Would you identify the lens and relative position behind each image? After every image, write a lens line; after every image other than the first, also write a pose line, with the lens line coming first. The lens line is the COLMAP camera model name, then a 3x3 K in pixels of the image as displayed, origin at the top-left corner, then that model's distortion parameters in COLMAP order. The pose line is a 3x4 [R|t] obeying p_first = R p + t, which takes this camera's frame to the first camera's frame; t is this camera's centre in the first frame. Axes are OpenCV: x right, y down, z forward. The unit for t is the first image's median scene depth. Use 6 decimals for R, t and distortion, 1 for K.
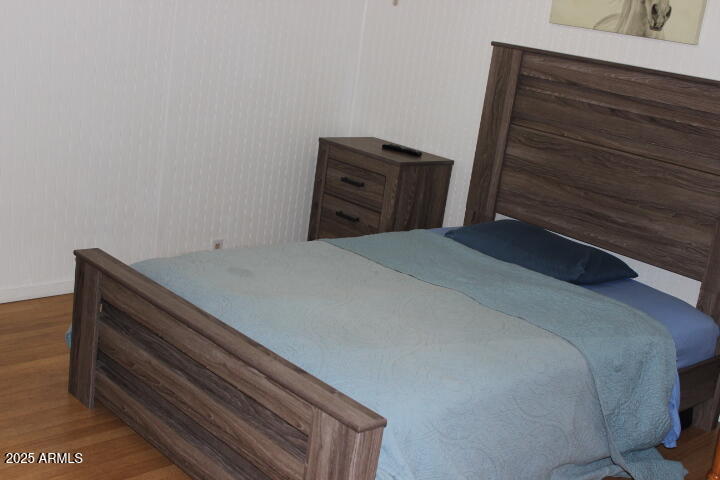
lens RADIAL K [[906.2, 0, 364.7], [0, 906.2, 237.6], [0, 0, 1]] dist [-0.026522, 0.000000]
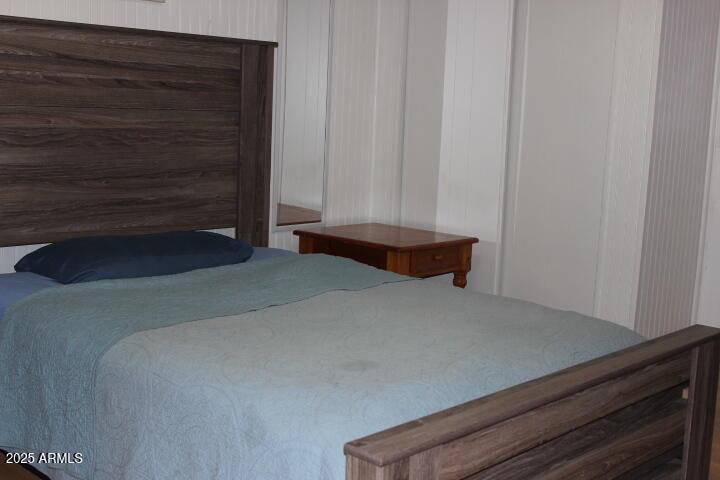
lens RADIAL K [[906.2, 0, 358.0], [0, 906.2, 243.4], [0, 0, 1]] dist [-0.026522, 0.000000]
pose [[-0.031646, -0.290883, 0.956235, -0.615862], [0.214119, 0.932530, 0.290759, -0.198702], [-0.976295, 0.213949, 0.032773, 0.775927]]
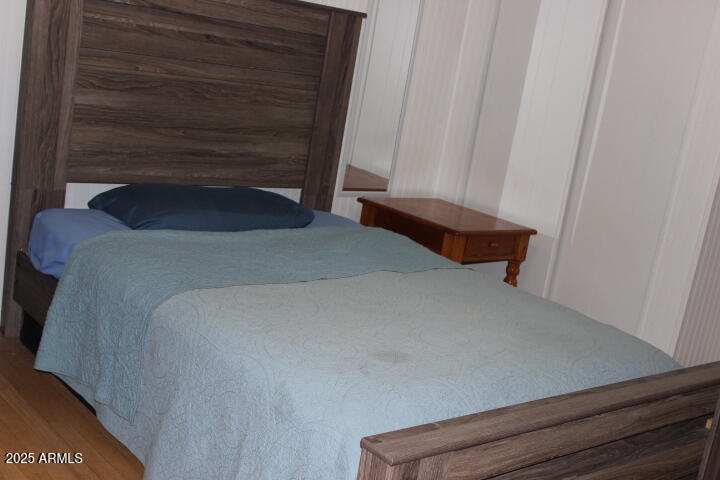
lens RADIAL K [[906.2, 0, 360.6], [0, 906.2, 240.3], [0, 0, 1]] dist [-0.026522, 0.000000]
pose [[0.081985, -0.340018, 0.936839, -0.628847], [0.106171, 0.937634, 0.331015, -0.232012], [-0.990962, 0.072327, 0.112972, 0.758463]]
